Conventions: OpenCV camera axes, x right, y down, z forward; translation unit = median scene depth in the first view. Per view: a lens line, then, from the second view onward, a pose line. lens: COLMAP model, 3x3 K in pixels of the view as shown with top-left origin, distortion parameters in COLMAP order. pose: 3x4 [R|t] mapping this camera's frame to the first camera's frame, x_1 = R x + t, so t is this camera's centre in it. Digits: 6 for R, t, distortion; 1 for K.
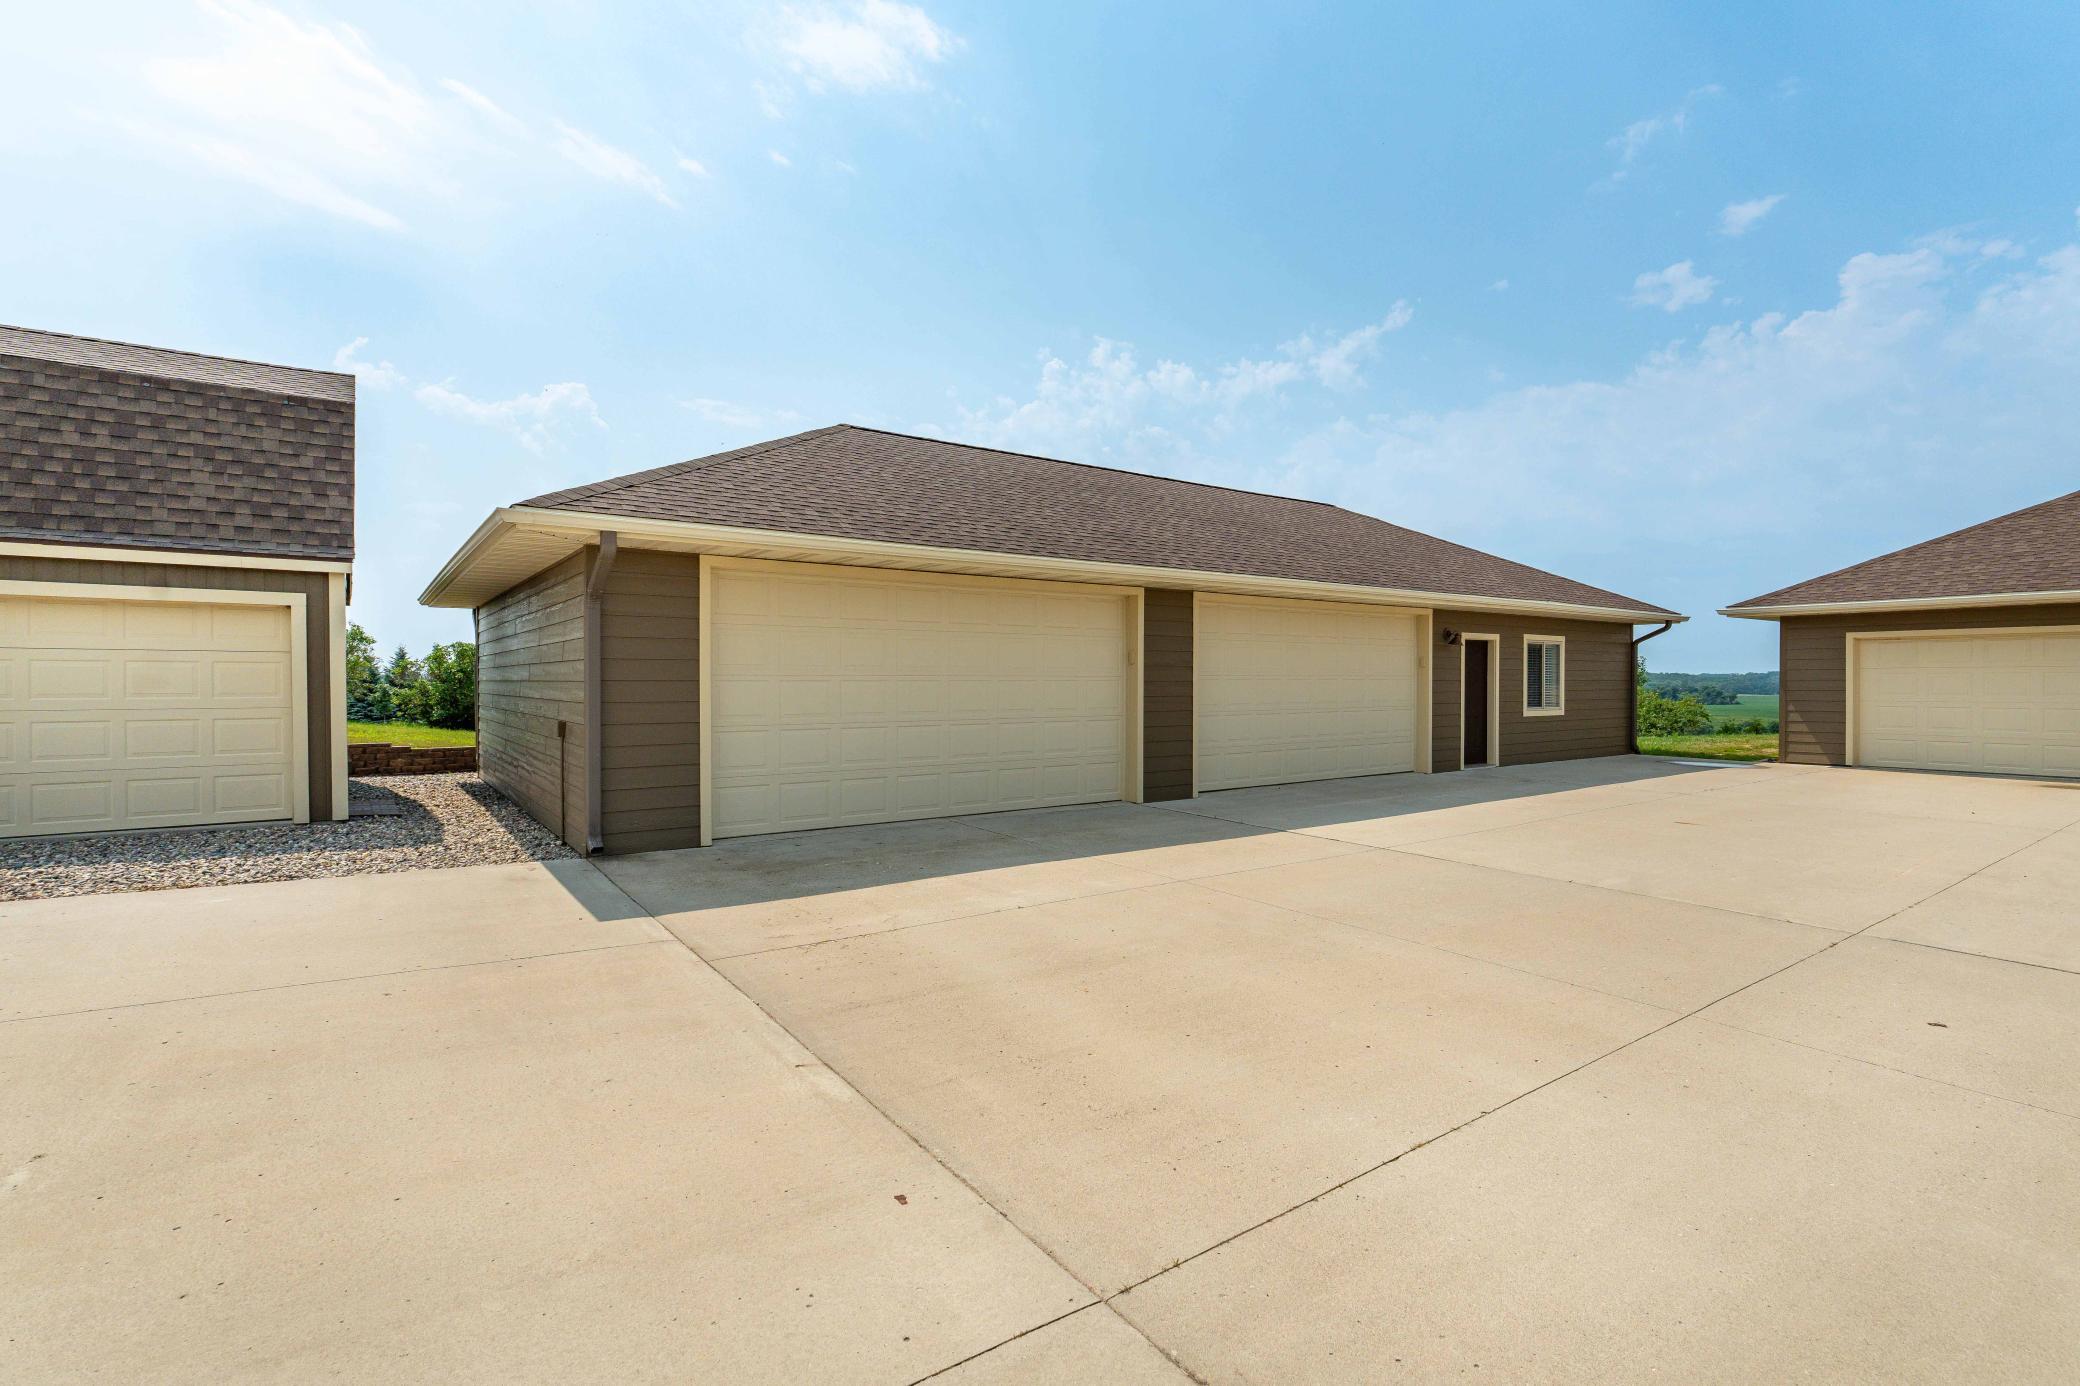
lens RADIAL K [[950.1, 0, 1039.1], [0, 950.1, 689.4], [0, 0, 1]] dist [-0.003791, 0.000205]
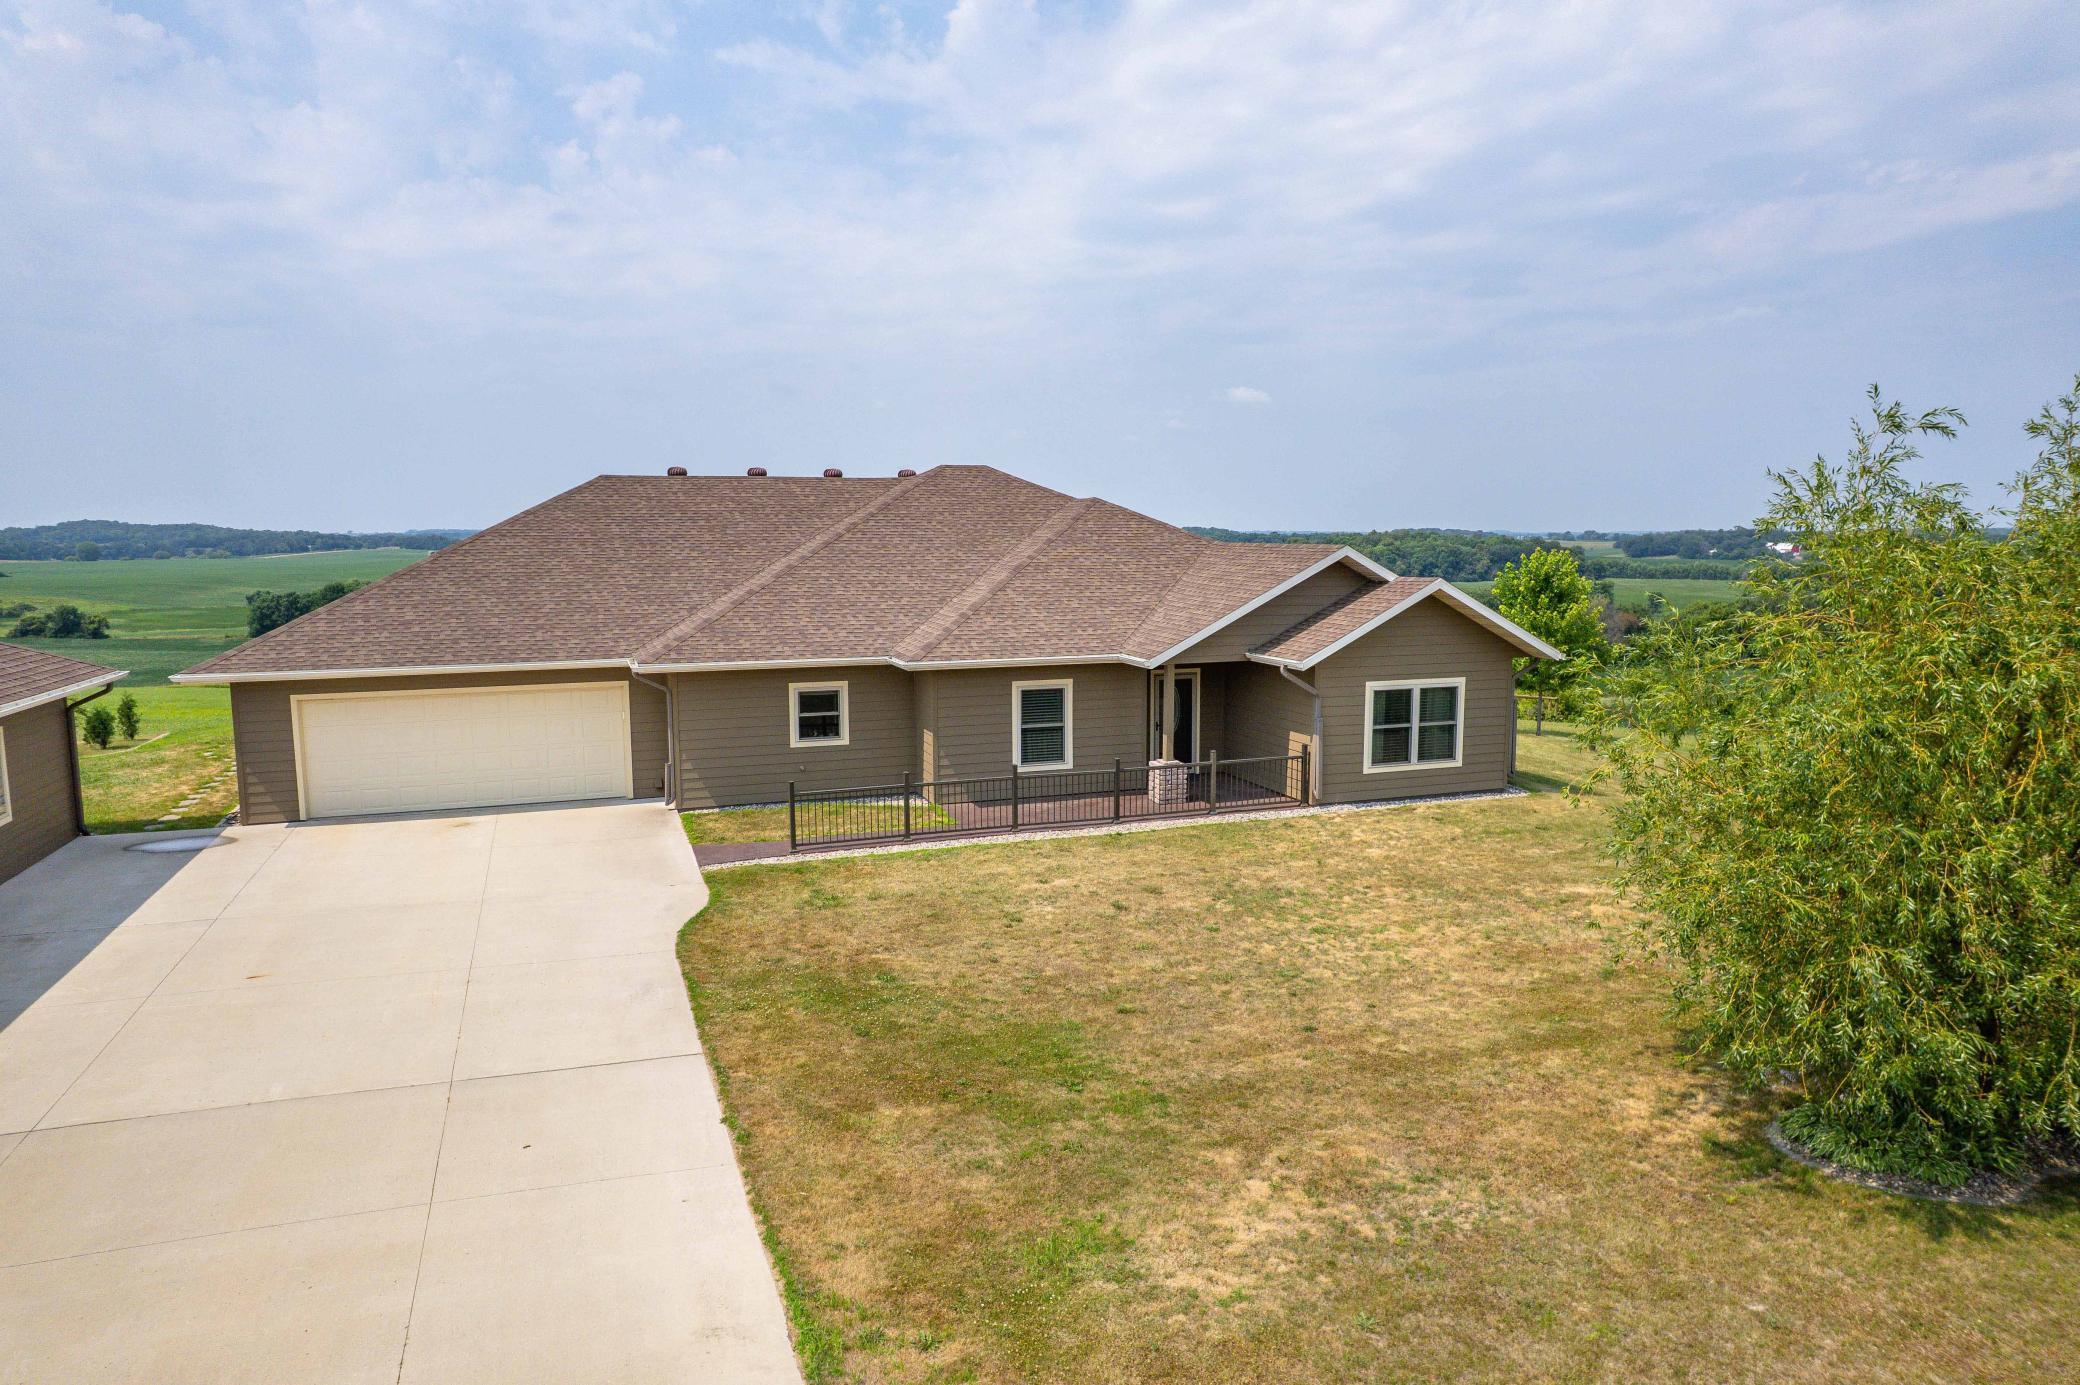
lens RADIAL K [[1295.2, 0, 1035.4], [0, 1295.2, 695.1], [0, 0, 1]] dist [-0.040199, 0.000647]
pose [[0.254756, -0.121142, 0.959387, -0.308116], [0.015535, 0.992507, 0.121198, -0.229586], [-0.966881, -0.015972, 0.254729, -0.164776]]
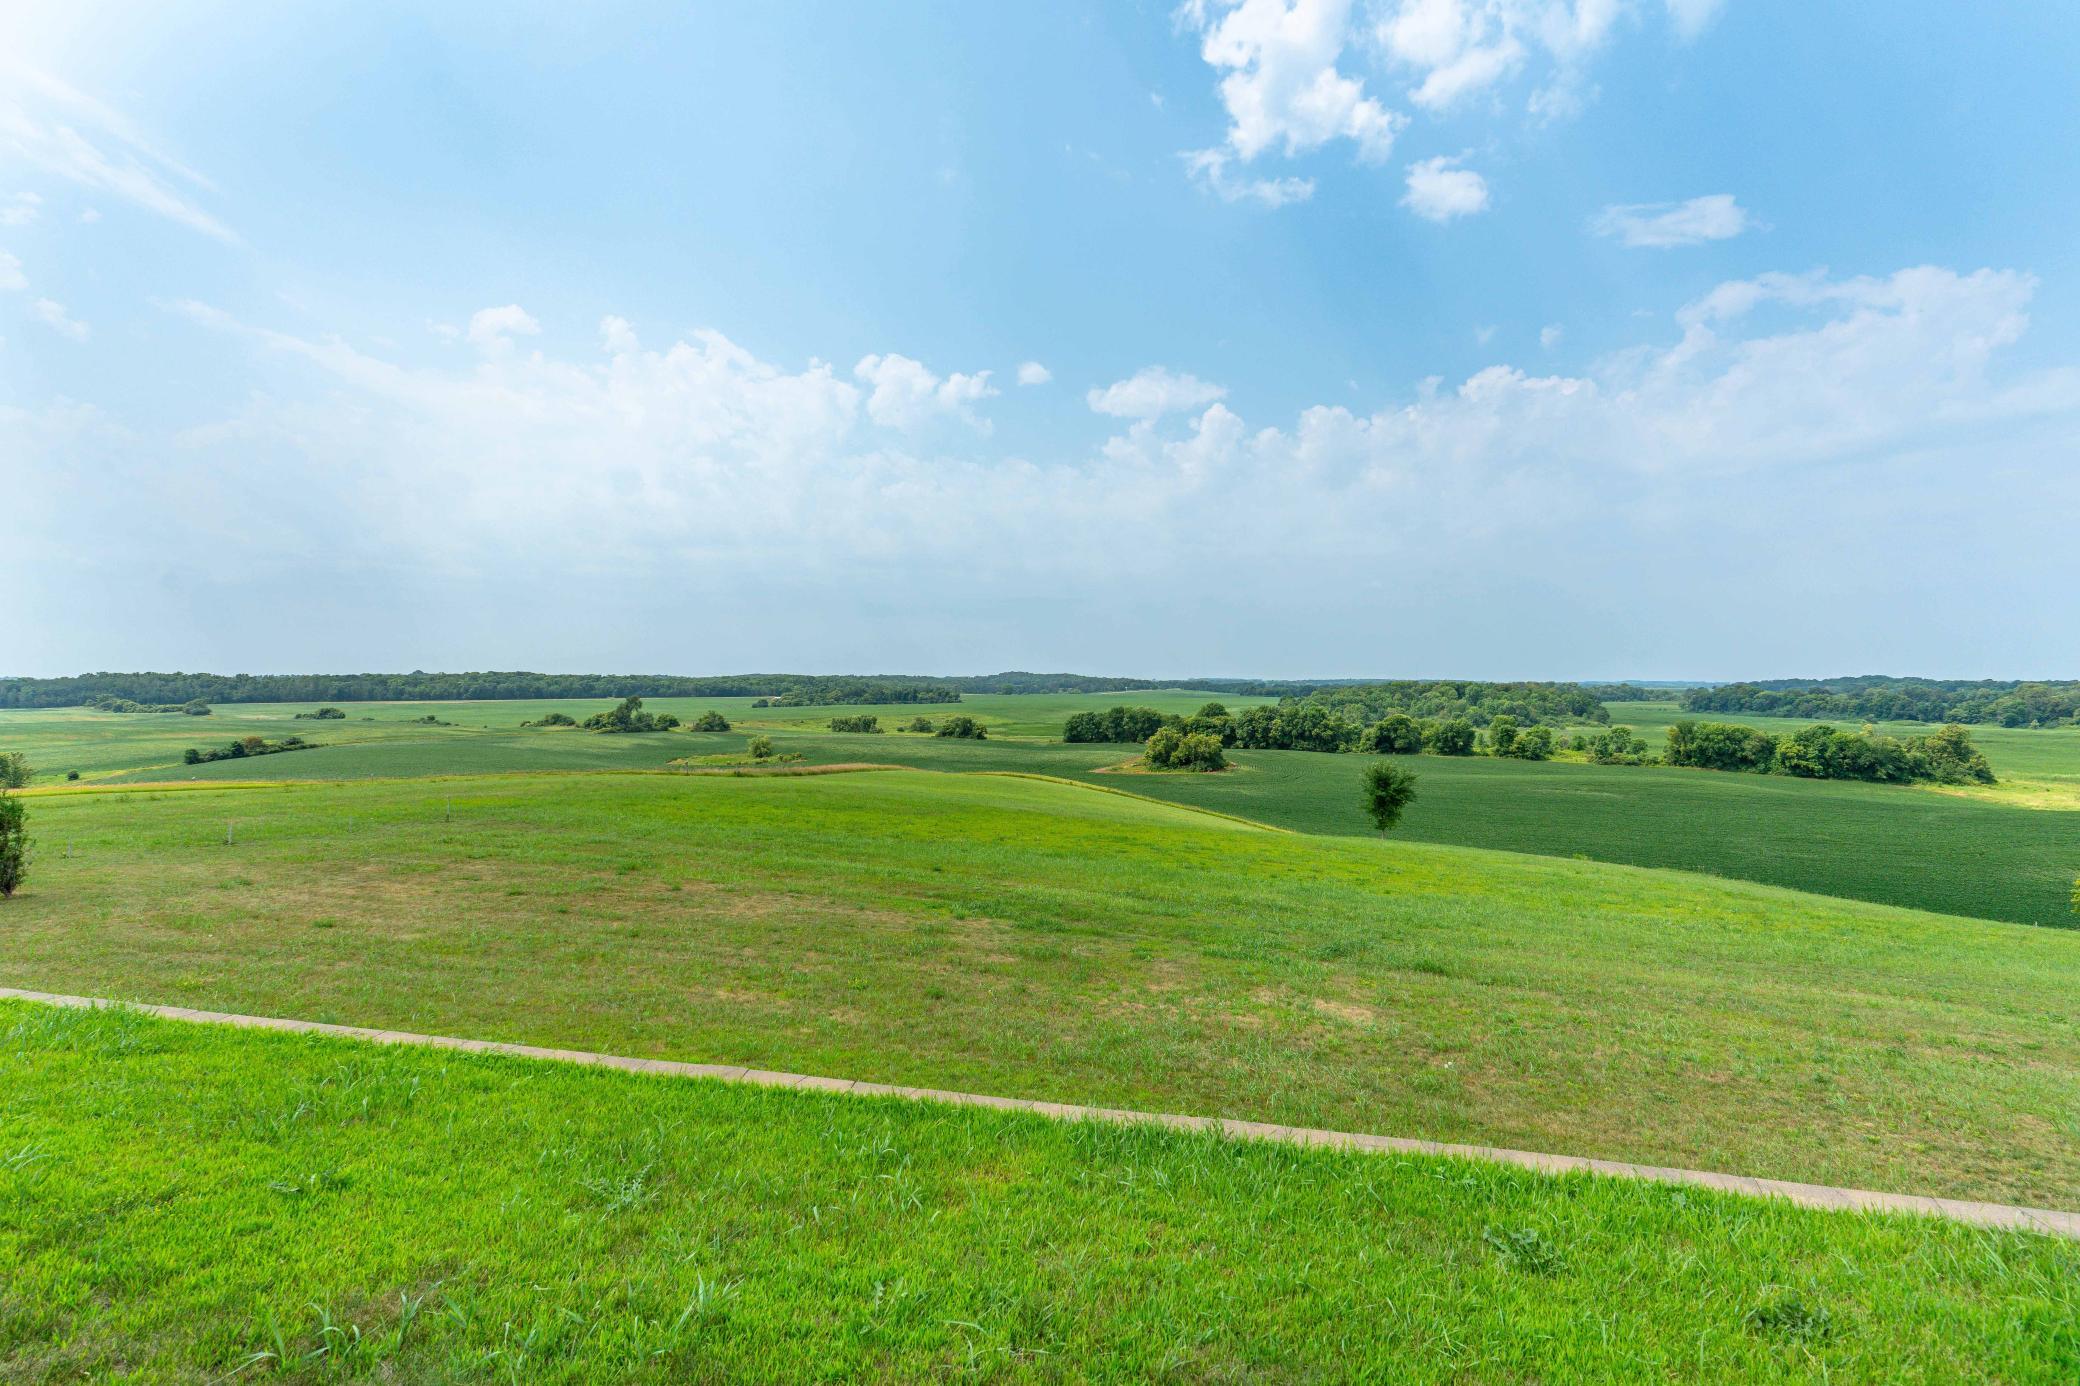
lens RADIAL K [[950.1, 0, 1039.1], [0, 950.1, 689.4], [0, 0, 1]] dist [-0.003791, 0.000205]
pose [[0.762509, -0.005786, 0.646952, 1.958275], [0.009550, 0.999952, -0.002313, -0.023649], [-0.646908, 0.007942, 0.762527, 1.100299]]
